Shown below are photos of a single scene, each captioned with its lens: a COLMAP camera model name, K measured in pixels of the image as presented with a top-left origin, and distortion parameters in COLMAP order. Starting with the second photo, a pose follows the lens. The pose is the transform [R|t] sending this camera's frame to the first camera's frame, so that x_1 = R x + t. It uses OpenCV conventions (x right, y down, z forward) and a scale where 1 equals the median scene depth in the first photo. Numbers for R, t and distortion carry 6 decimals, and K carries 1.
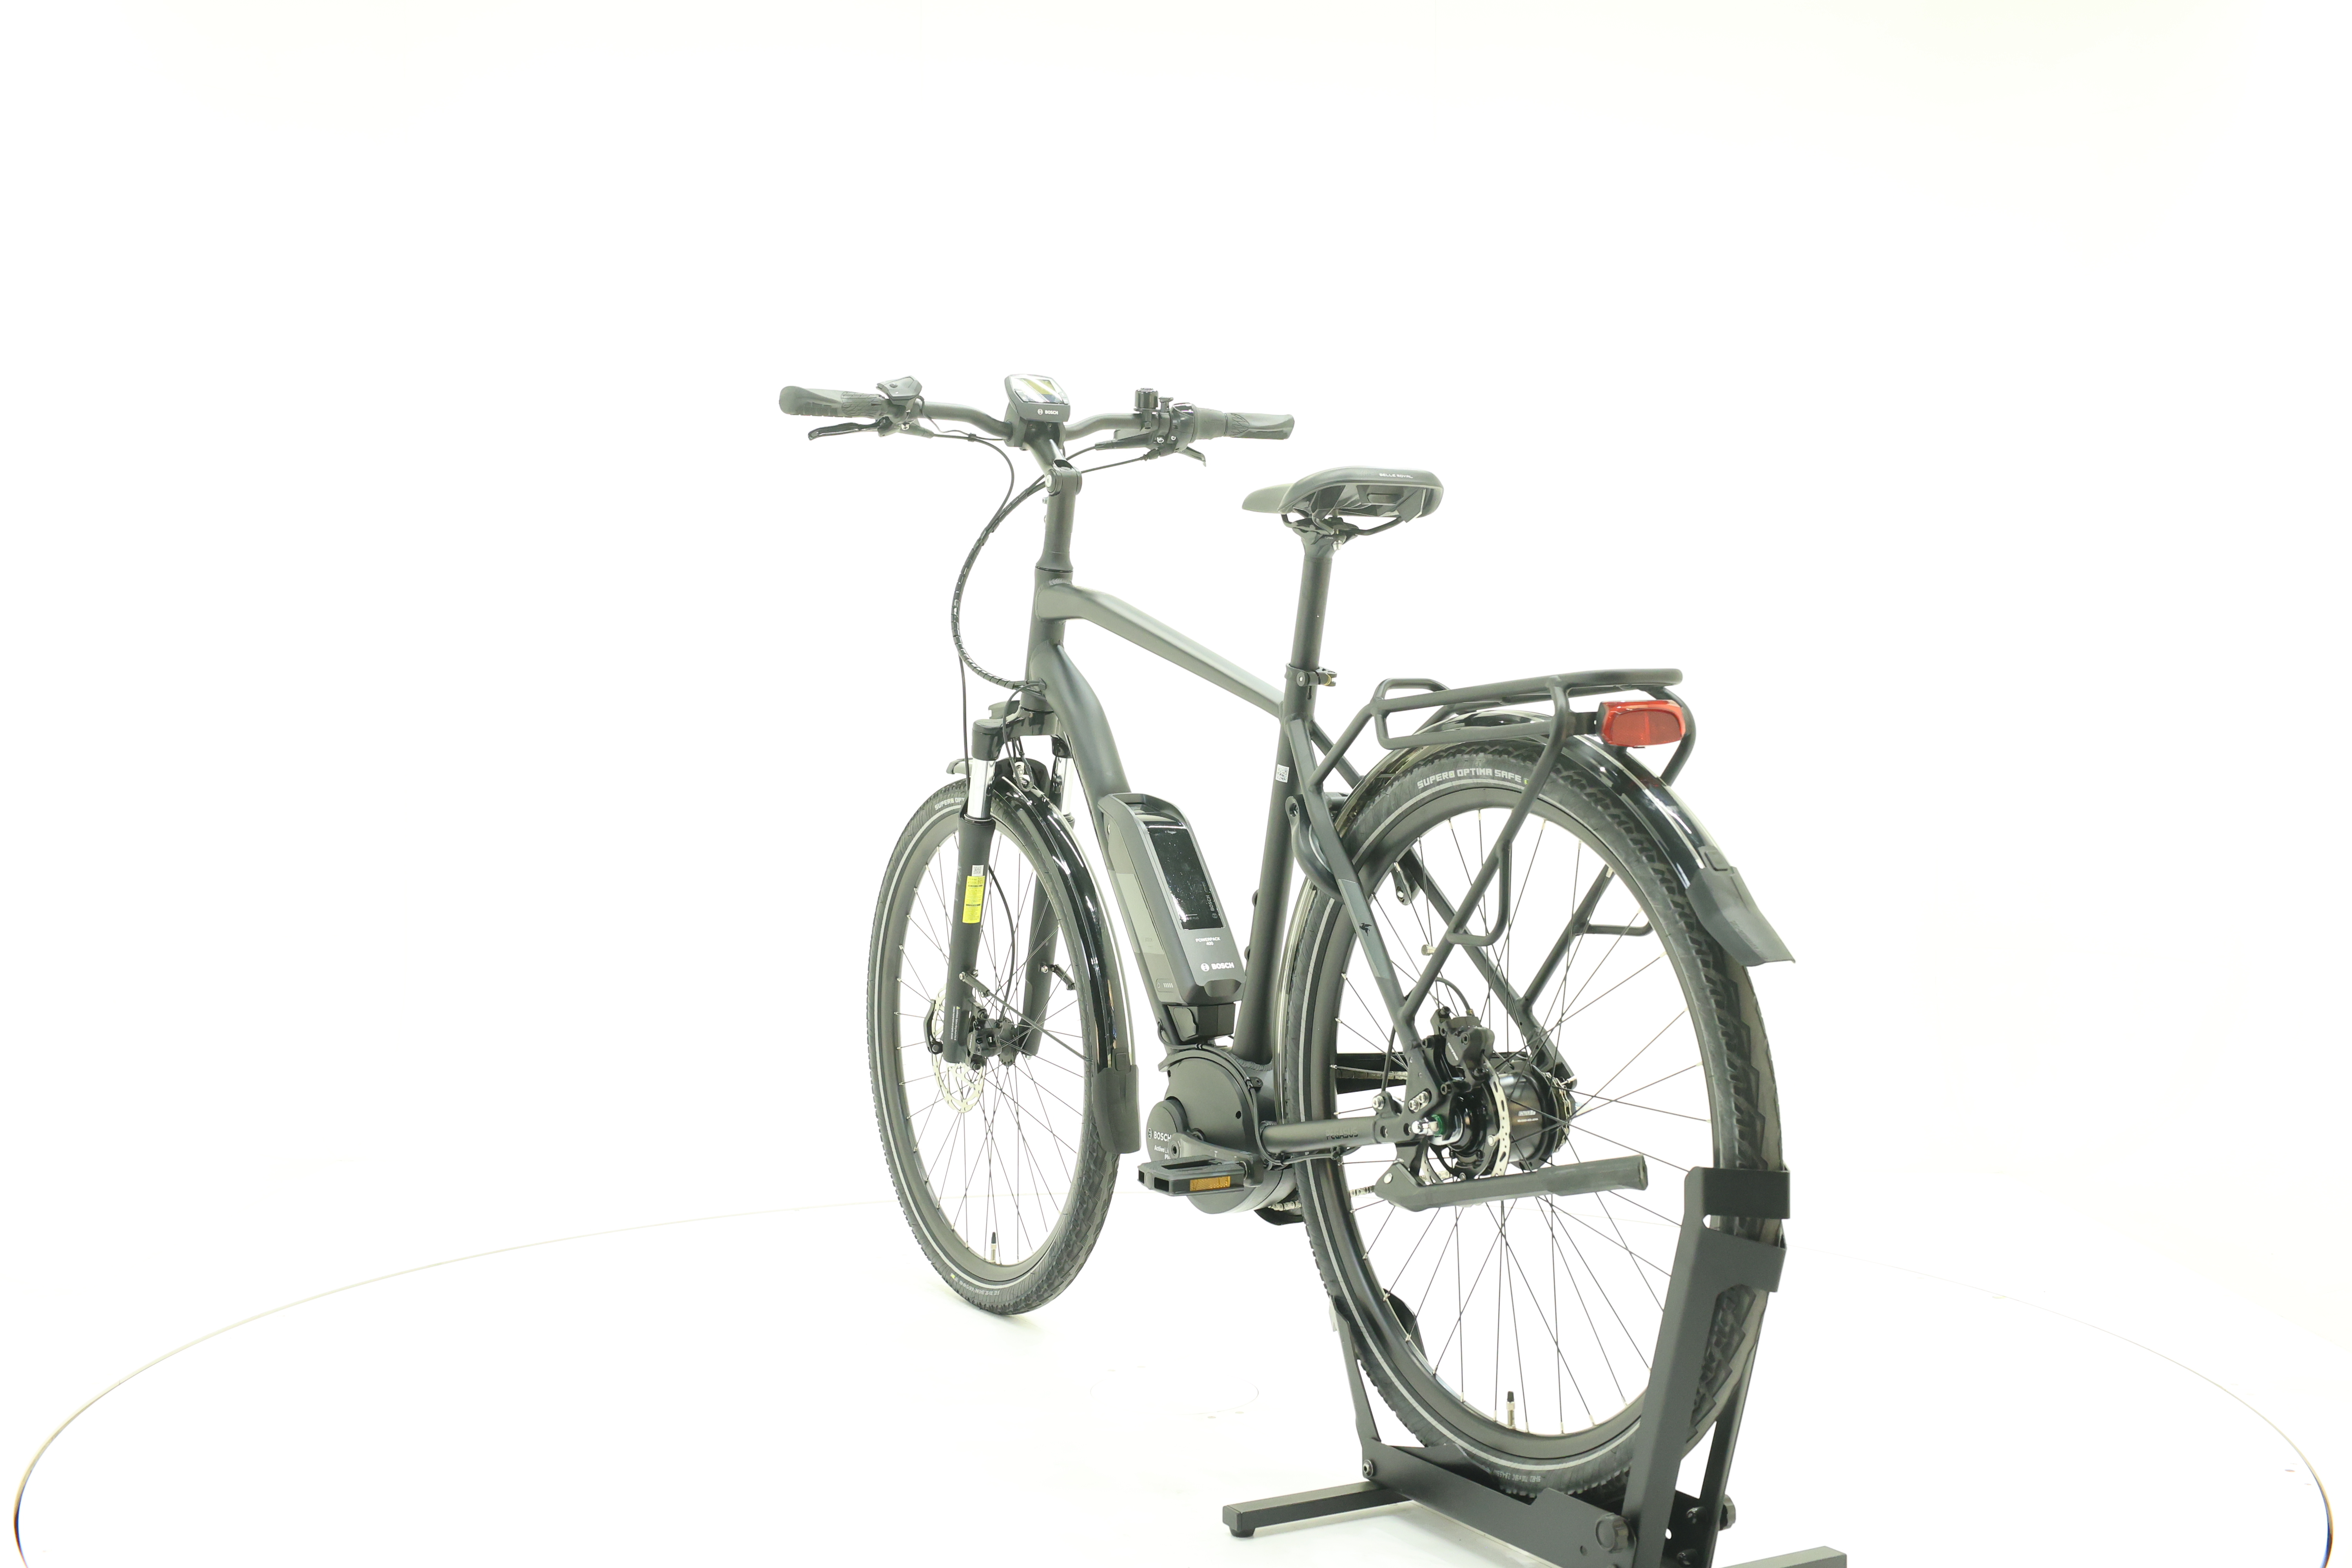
lens RADIAL K [[2499.6, 0, 1172.6], [0, 2499.6, 784.5], [0, 0, 1]] dist [-0.015913, 0.000000]
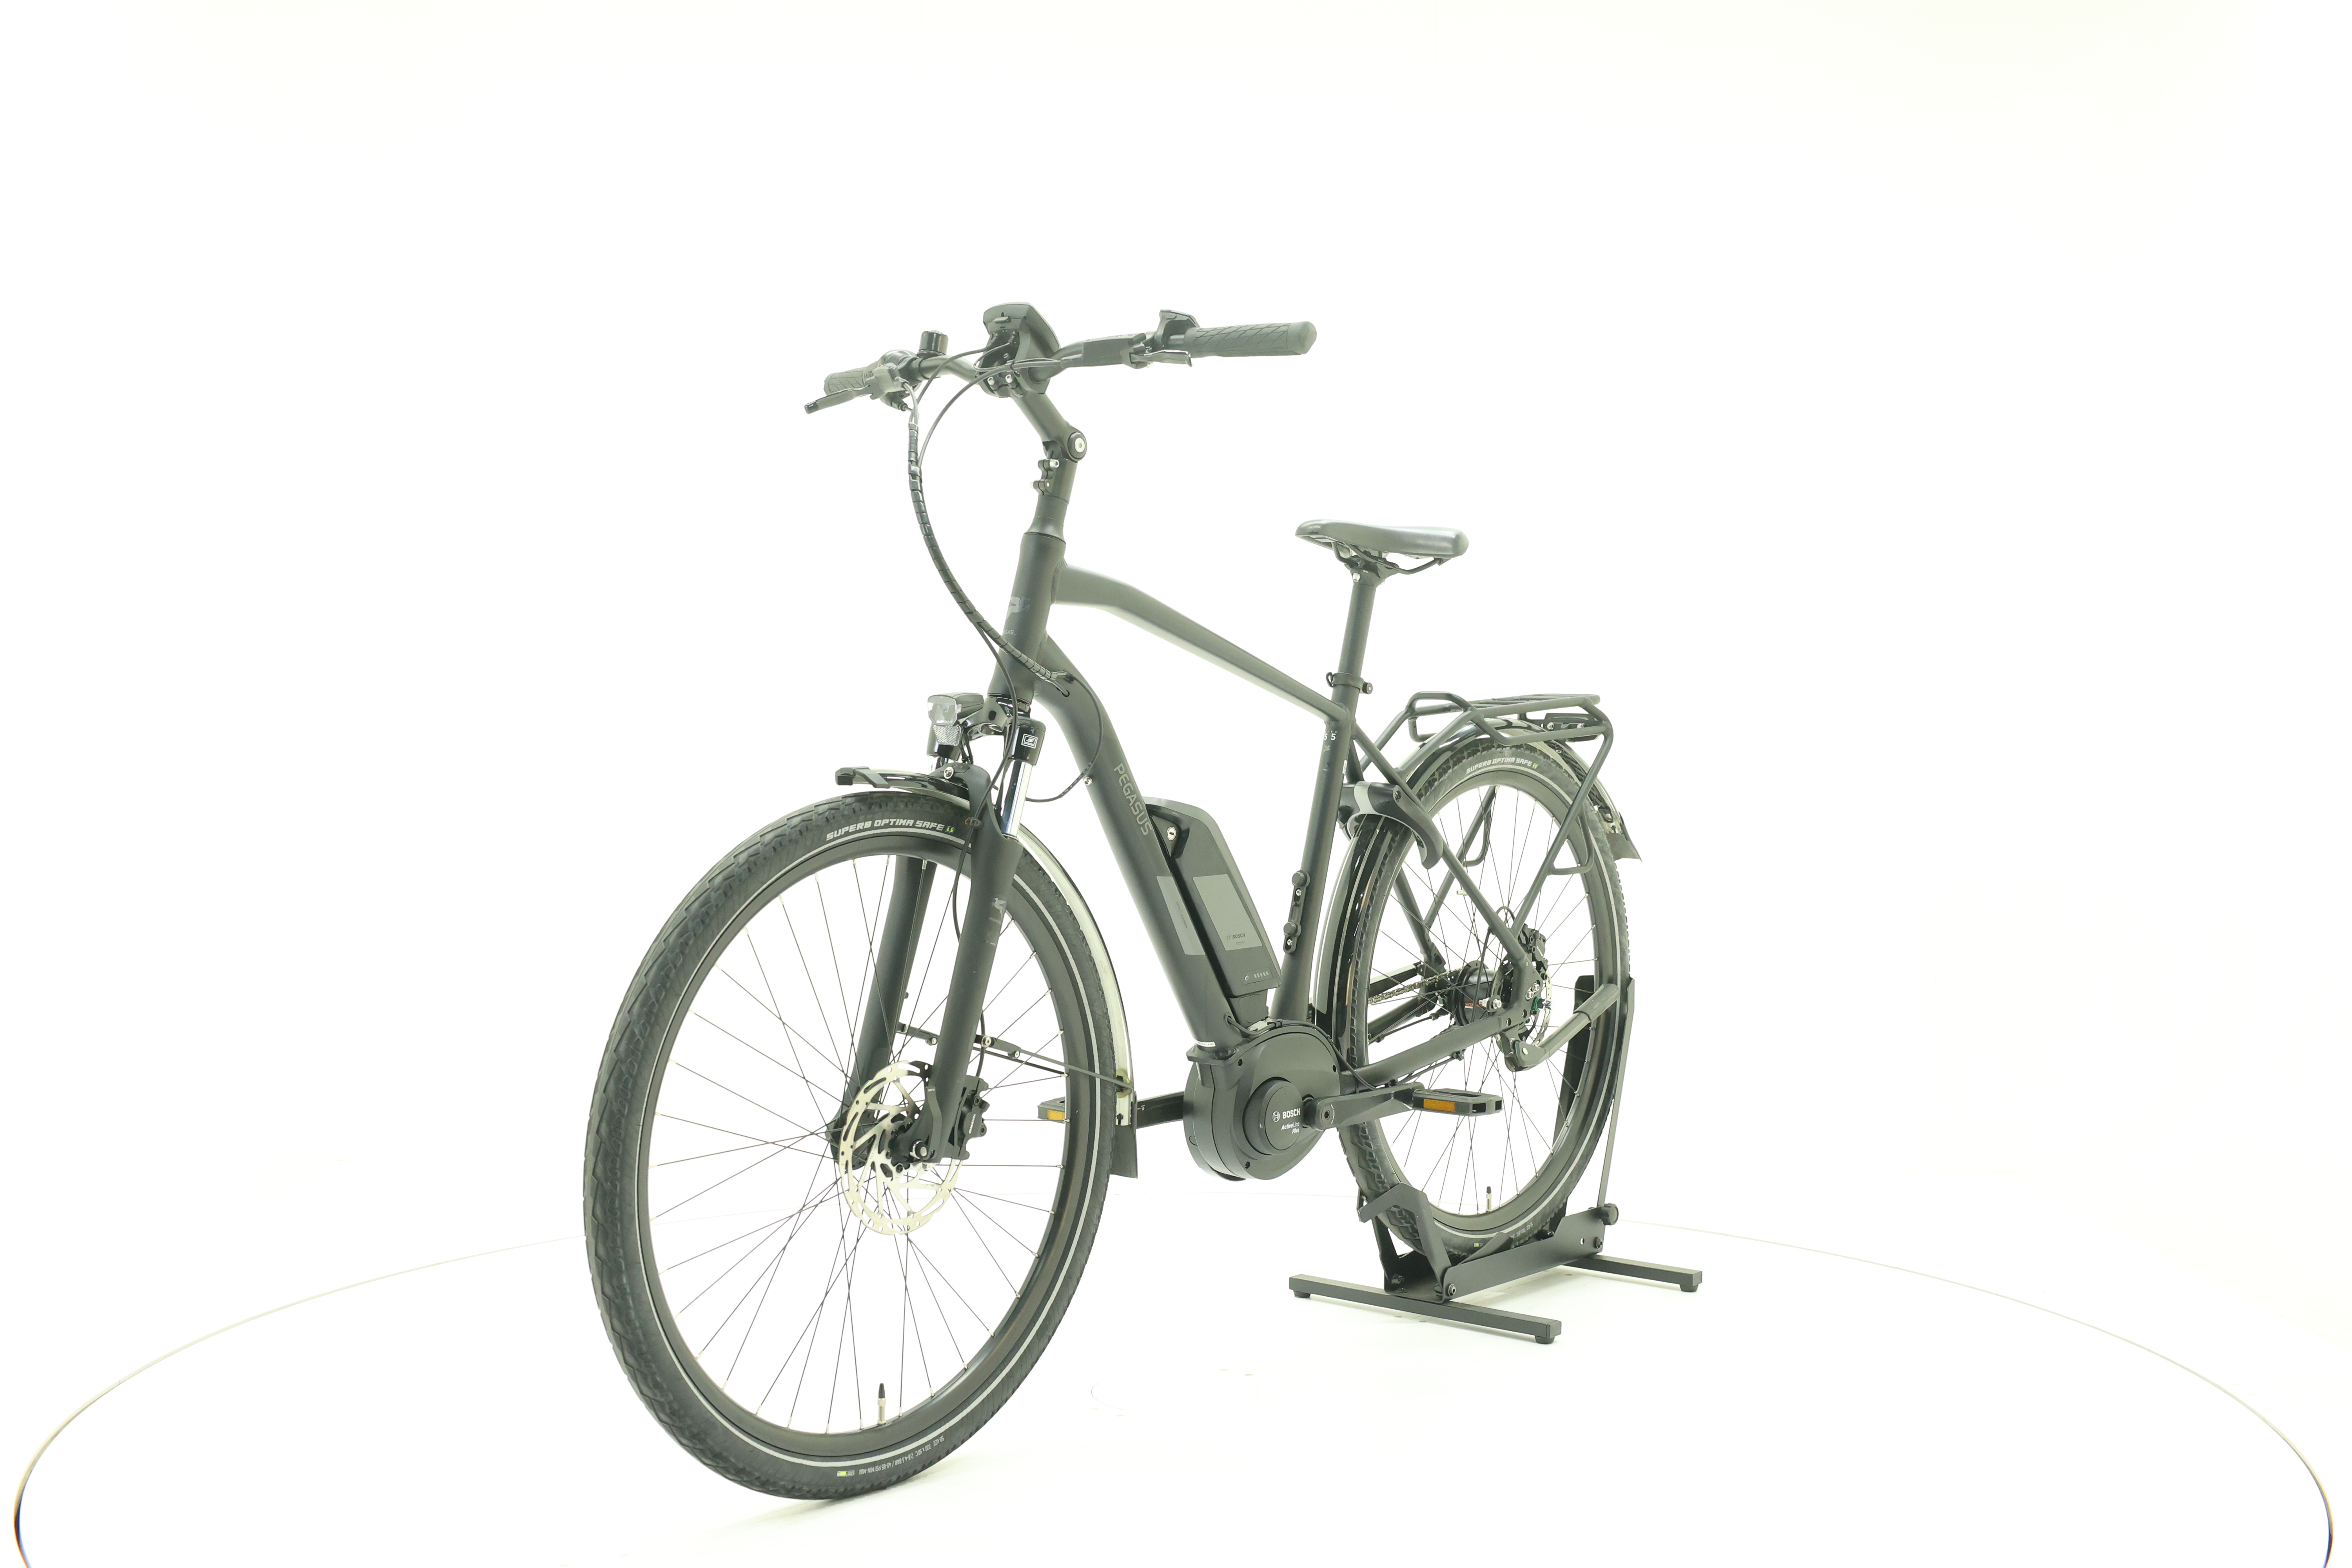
lens RADIAL K [[2499.6, 0, 1165.9], [0, 2499.6, 779.3], [0, 0, 1]] dist [-0.015913, 0.000000]
pose [[-0.343856, -0.023598, 0.938726, -0.973051], [0.013479, 0.999457, 0.030062, -0.033365], [-0.938926, 0.022991, -0.343351, 1.402647]]
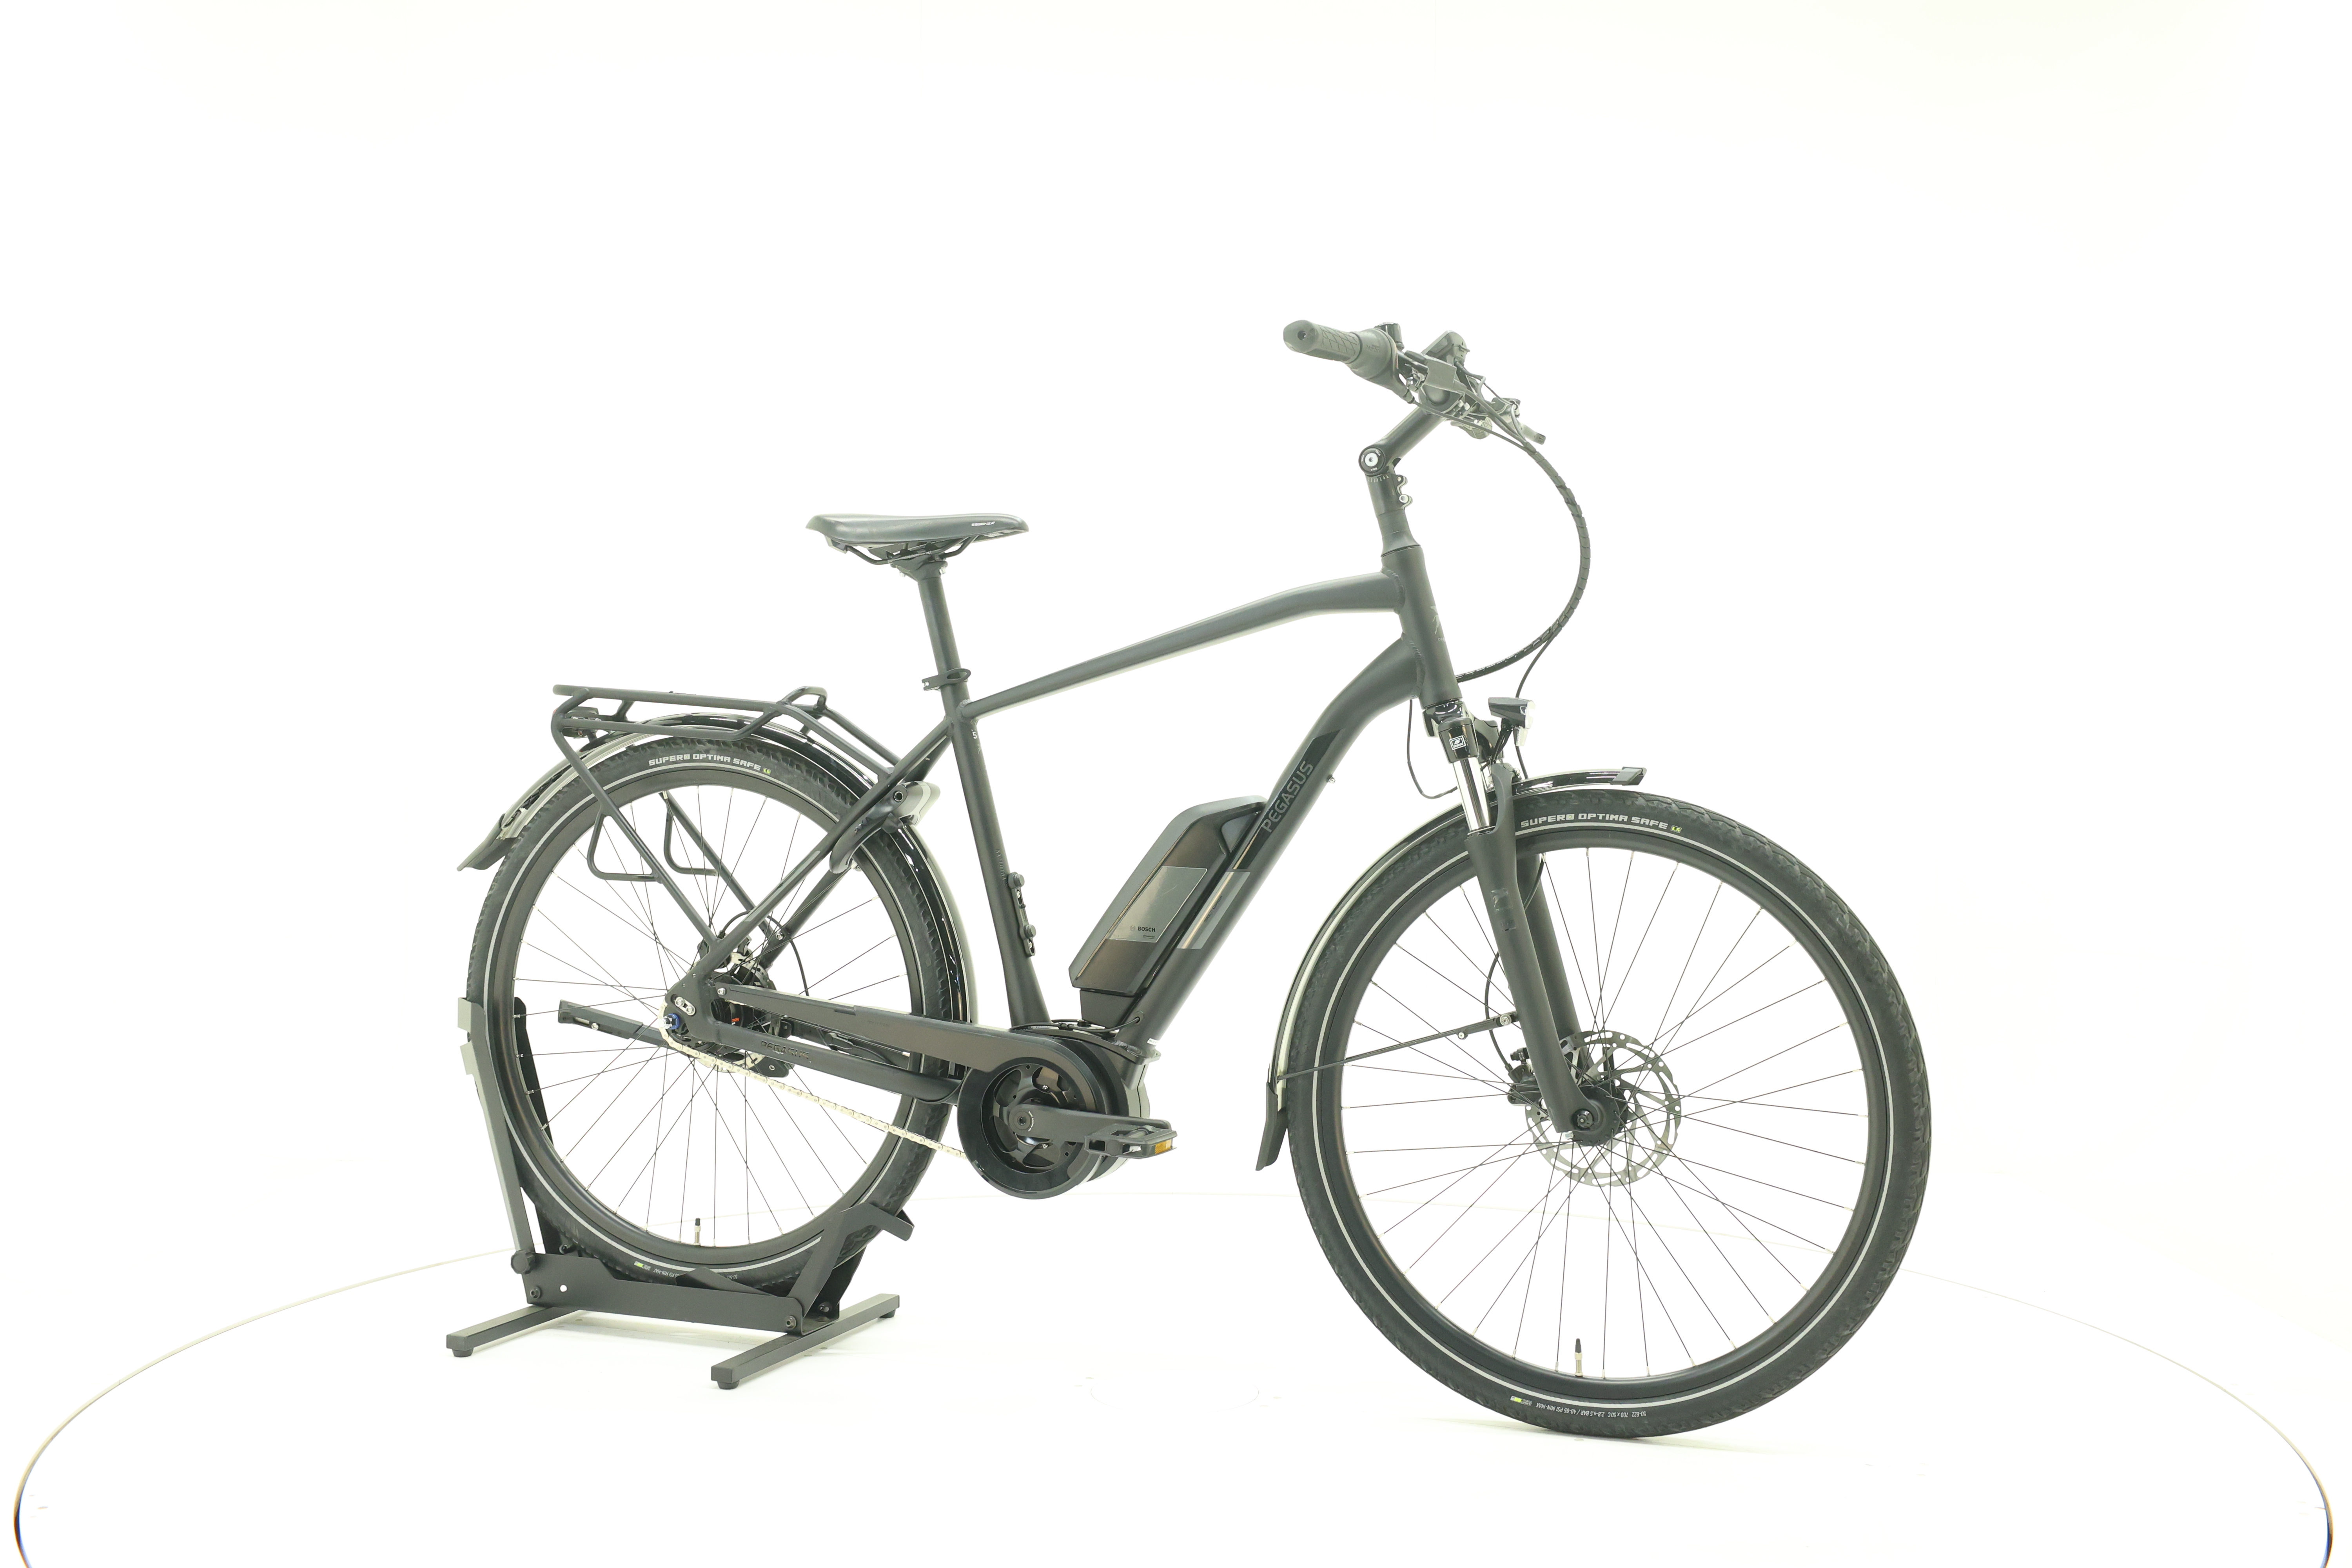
lens RADIAL K [[2499.6, 0, 1184.1], [0, 2499.6, 779.2], [0, 0, 1]] dist [-0.015913, 0.000000]
pose [[-0.776825, 0.003191, -0.629708, 0.655621], [-0.020877, 0.999307, 0.030819, -0.034253], [0.629370, 0.037087, -0.776220, 1.850072]]
